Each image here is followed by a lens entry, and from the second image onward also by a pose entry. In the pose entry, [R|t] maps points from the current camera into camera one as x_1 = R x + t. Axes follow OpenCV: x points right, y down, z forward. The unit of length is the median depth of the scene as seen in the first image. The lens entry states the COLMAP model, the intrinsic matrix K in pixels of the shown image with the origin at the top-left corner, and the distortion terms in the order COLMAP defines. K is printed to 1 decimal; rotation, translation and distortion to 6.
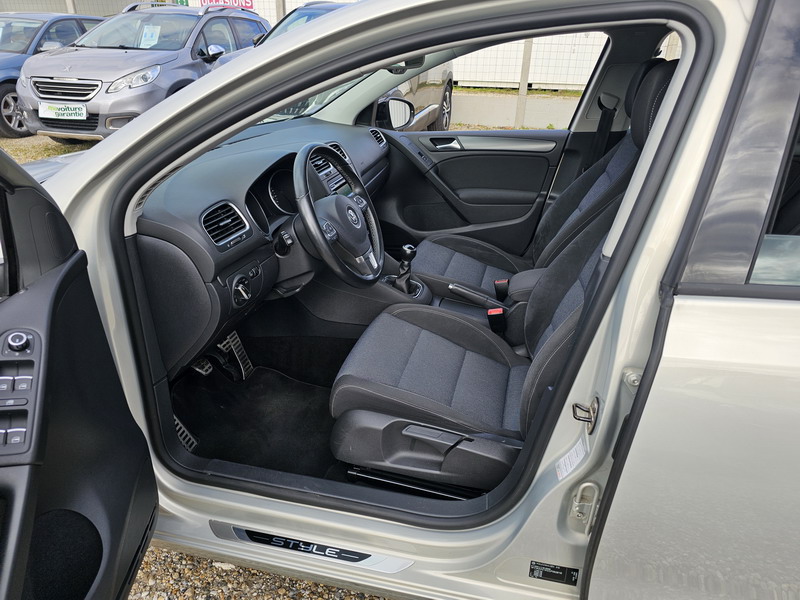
lens RADIAL K [[530.7, 0, 395.3], [0, 530.7, 298.7], [0, 0, 1]] dist [0.031734, -0.022303]
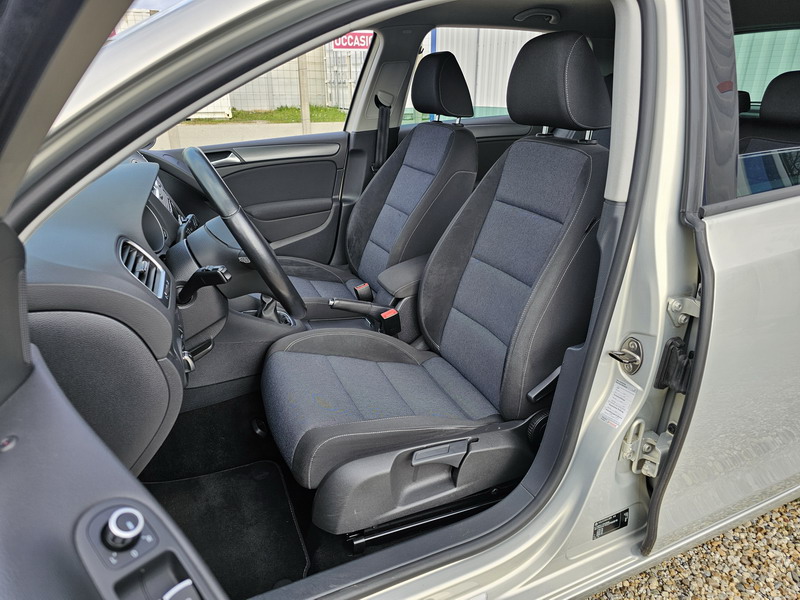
lens RADIAL K [[539.0, 0, 400.0], [0, 539.0, 300.0], [0, 0, 1]] dist [0.042354, -0.027908]
pose [[0.798678, -0.249355, 0.547664, -0.300301], [0.276487, 0.960413, 0.034071, -0.026122], [-0.534480, 0.124210, 0.836004, 0.183252]]
